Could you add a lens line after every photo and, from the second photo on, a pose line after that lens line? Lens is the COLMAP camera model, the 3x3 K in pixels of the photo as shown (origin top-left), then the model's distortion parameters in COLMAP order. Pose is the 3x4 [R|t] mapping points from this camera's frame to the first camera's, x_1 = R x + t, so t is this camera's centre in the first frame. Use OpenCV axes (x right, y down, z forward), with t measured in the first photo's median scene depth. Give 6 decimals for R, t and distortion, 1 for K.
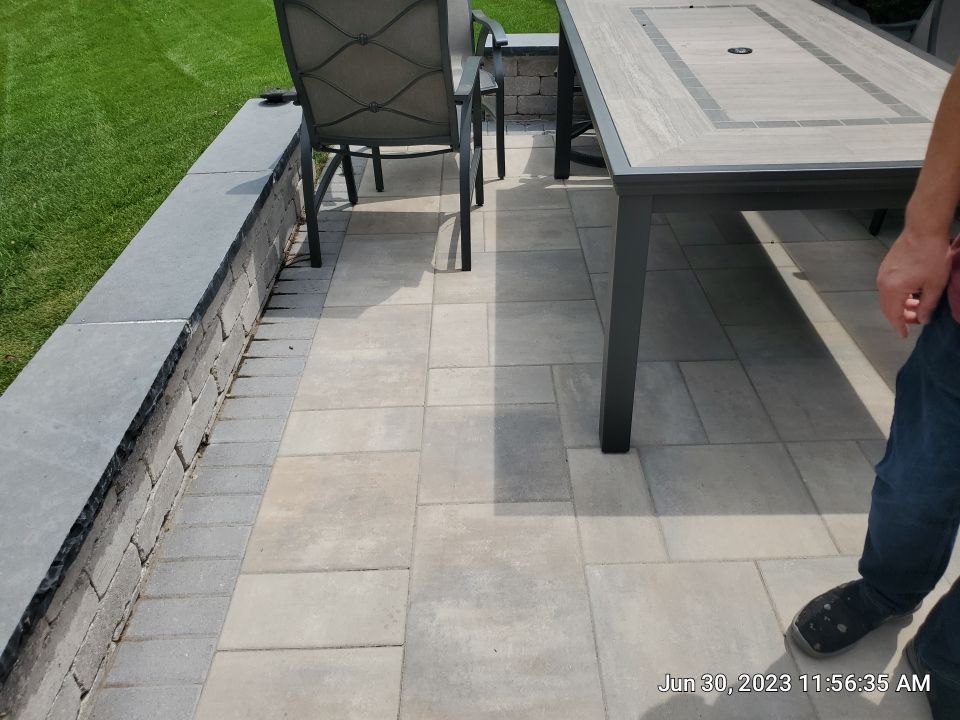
lens RADIAL K [[778.7, 0, 475.2], [0, 778.7, 338.2], [0, 0, 1]] dist [0.087815, -0.015346]
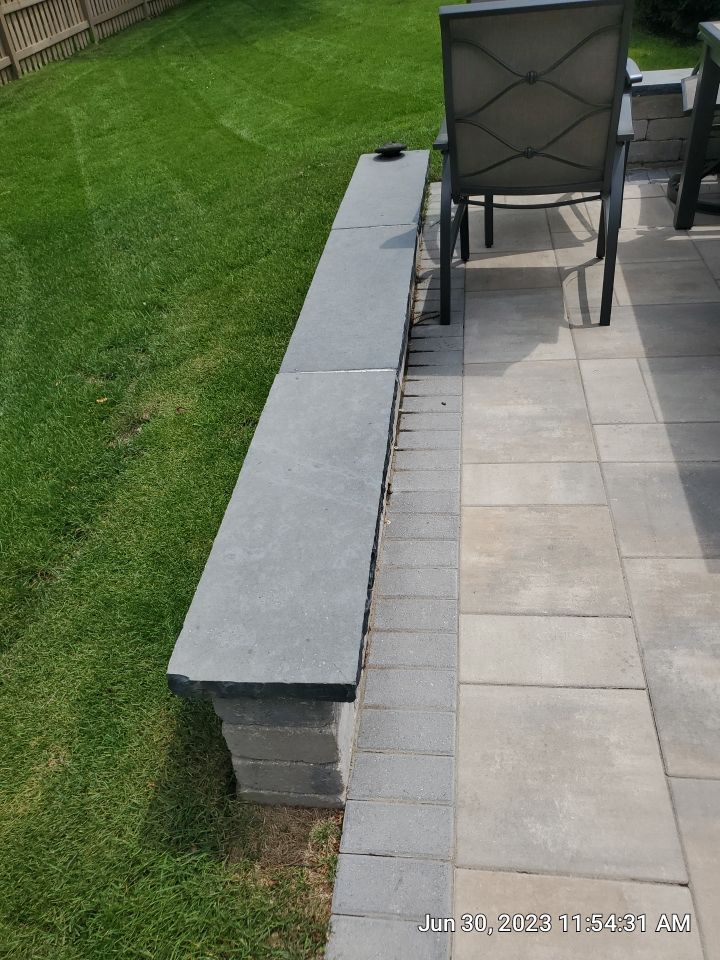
lens RADIAL K [[778.3, 0, 360.0], [0, 778.3, 480.0], [0, 0, 1]] dist [0.050803, -0.010123]
pose [[0.991302, 0.022991, -0.129582, -0.211751], [-0.011556, 0.996026, 0.088315, 0.023980], [0.131098, -0.086049, 0.987628, -0.013207]]
